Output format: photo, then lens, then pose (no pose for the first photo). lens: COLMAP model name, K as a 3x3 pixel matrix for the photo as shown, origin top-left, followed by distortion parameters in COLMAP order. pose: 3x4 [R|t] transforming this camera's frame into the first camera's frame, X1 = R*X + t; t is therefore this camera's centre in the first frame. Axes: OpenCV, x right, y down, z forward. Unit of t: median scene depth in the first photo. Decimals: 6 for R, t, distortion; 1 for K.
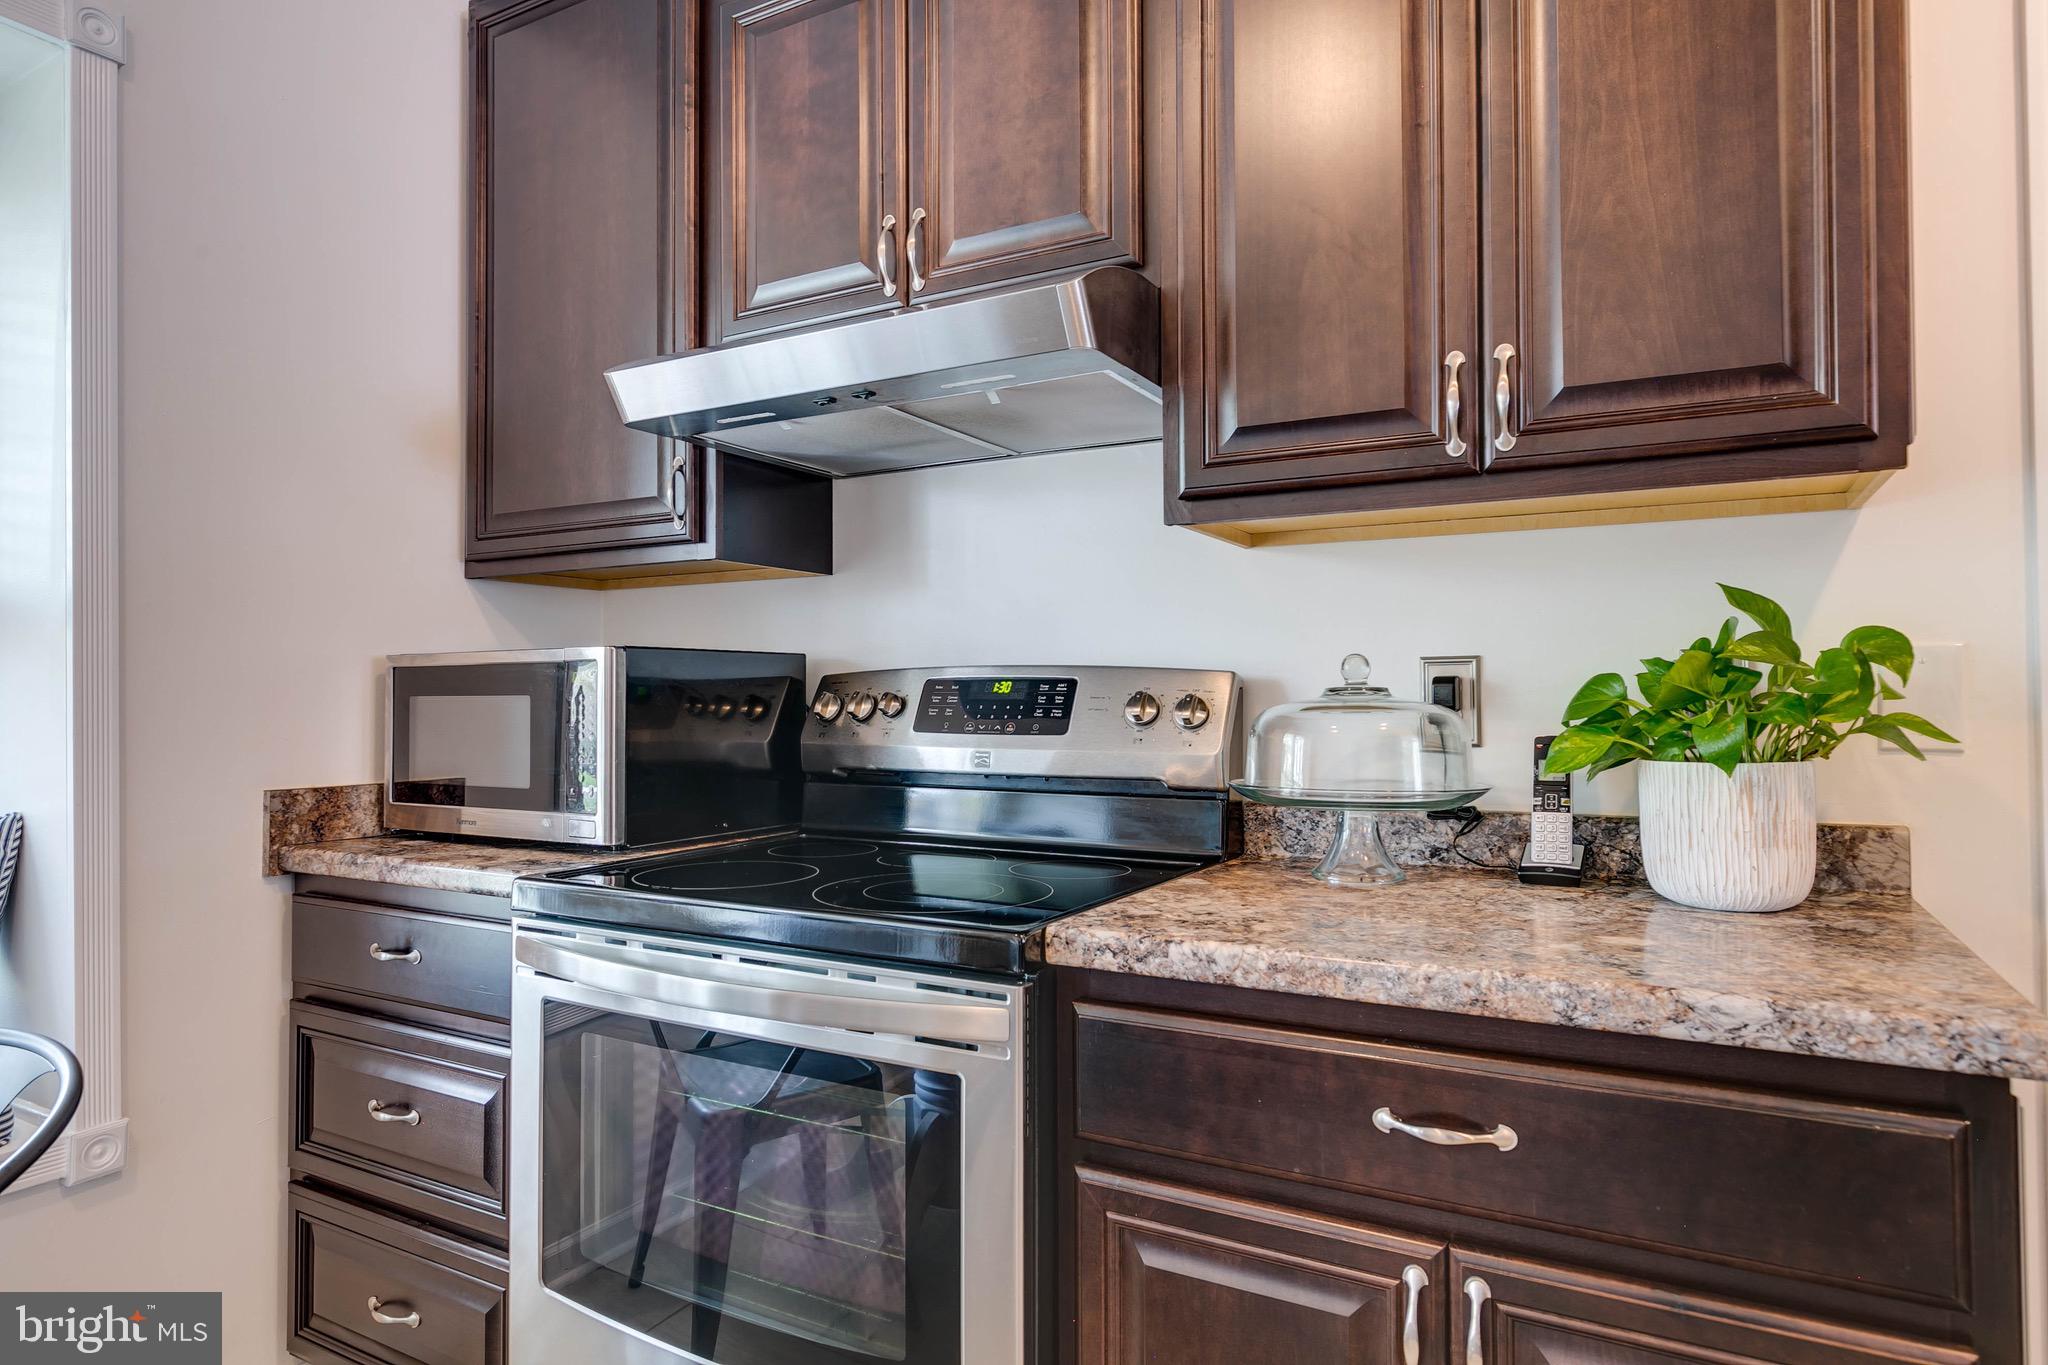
lens RADIAL K [[1159.8, 0, 1037.4], [0, 1159.8, 677.2], [0, 0, 1]] dist [-0.000916, 0.000250]
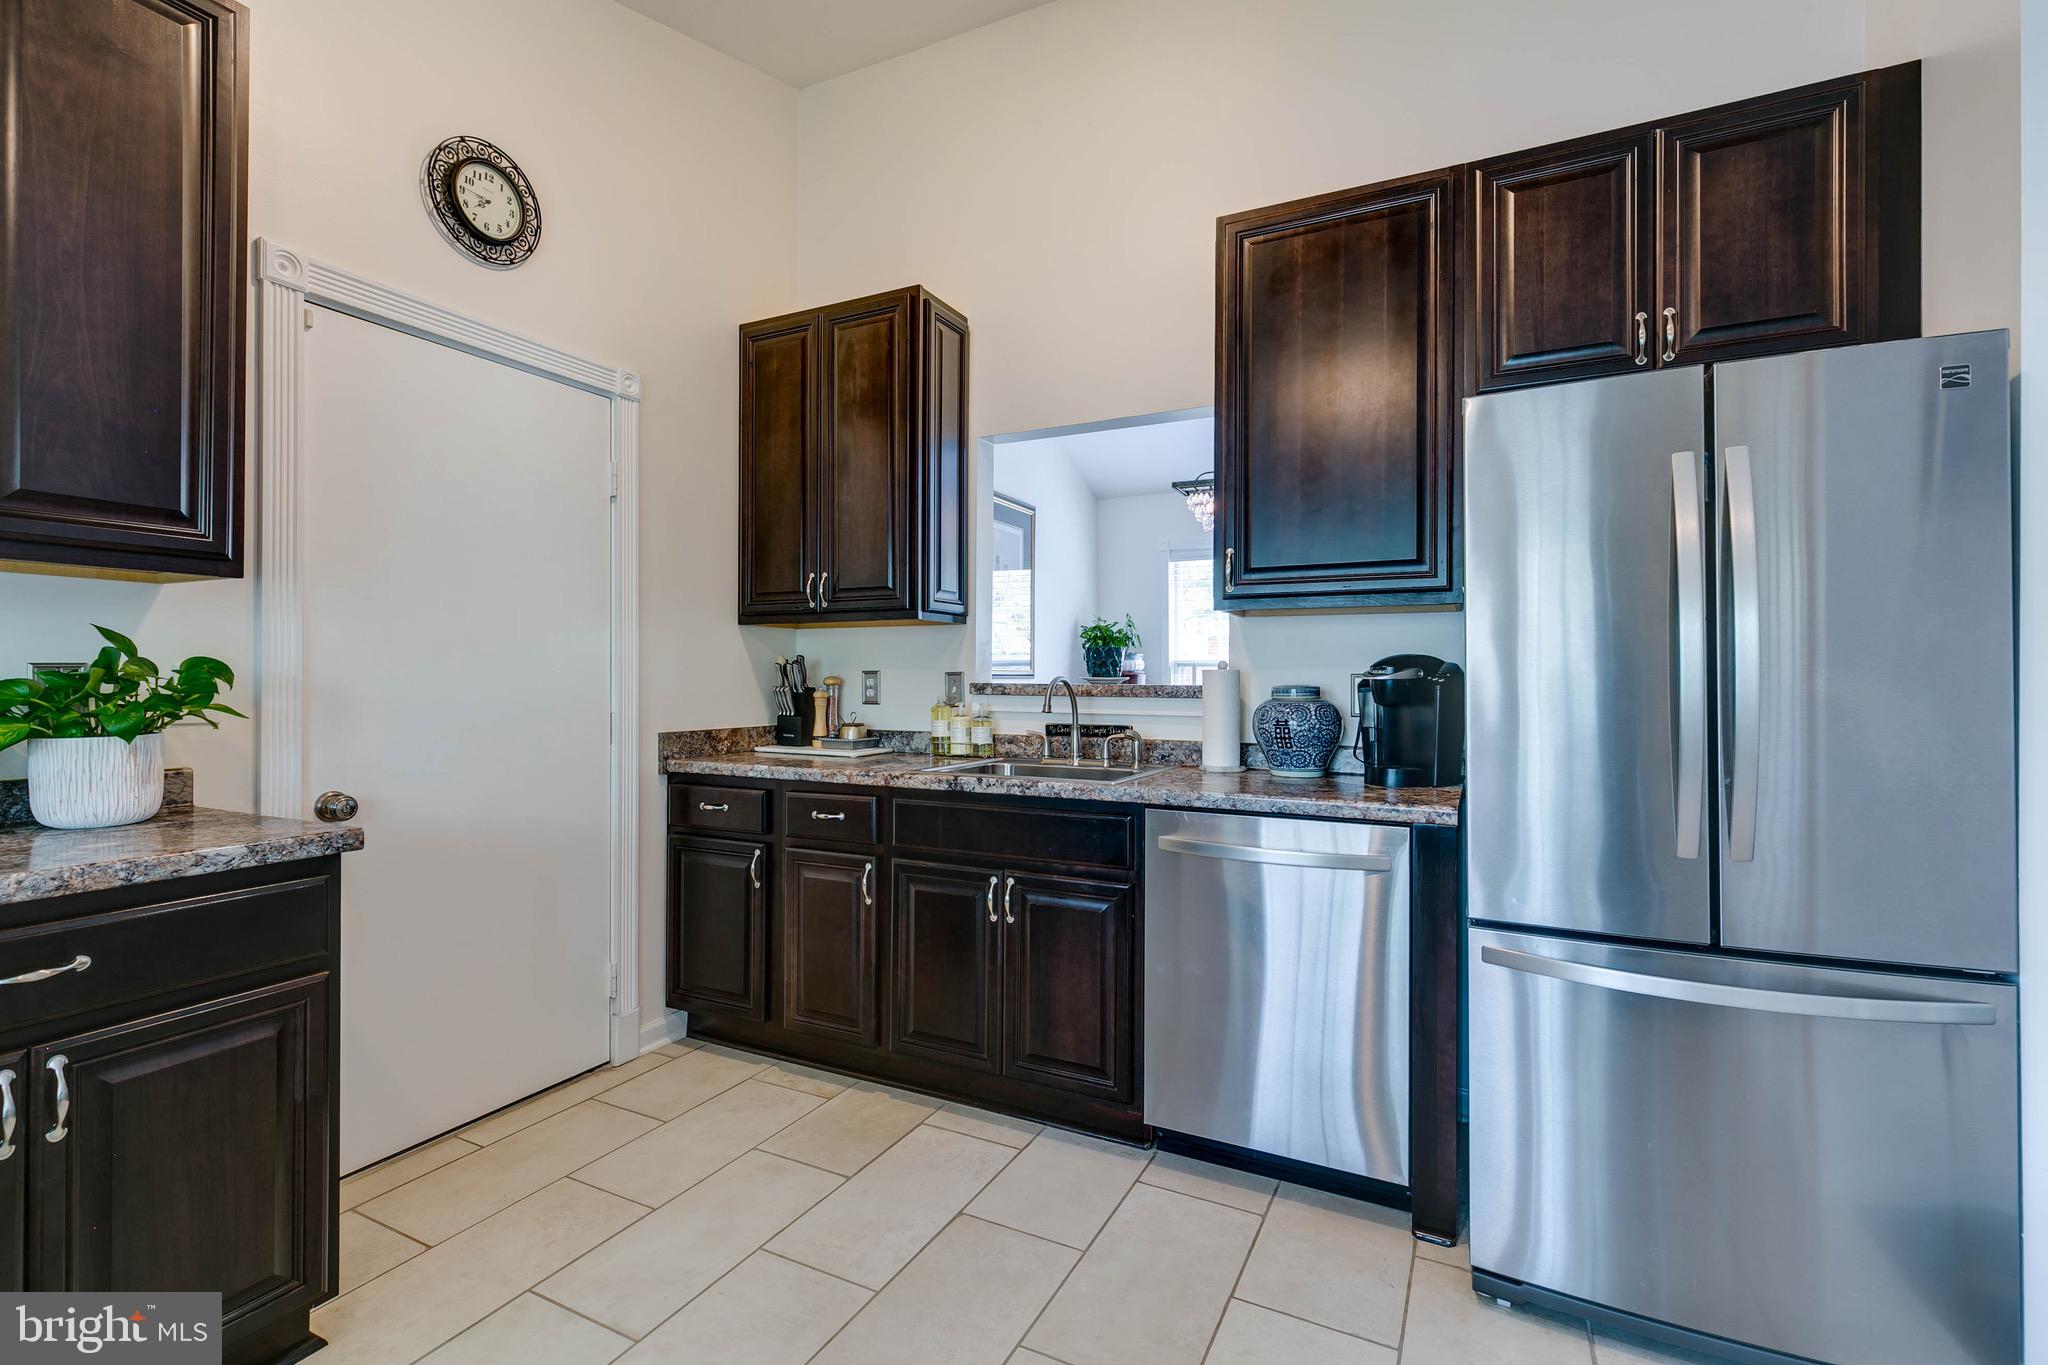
lens RADIAL K [[909.5, 0, 1027.8], [0, 909.5, 678.2], [0, 0, 1]] dist [0.002627, -0.000845]
pose [[-0.041229, 0.006071, 0.999131, -0.654763], [-0.020730, 0.999761, -0.006931, -0.023376], [-0.998935, -0.020997, -0.041093, -0.206401]]
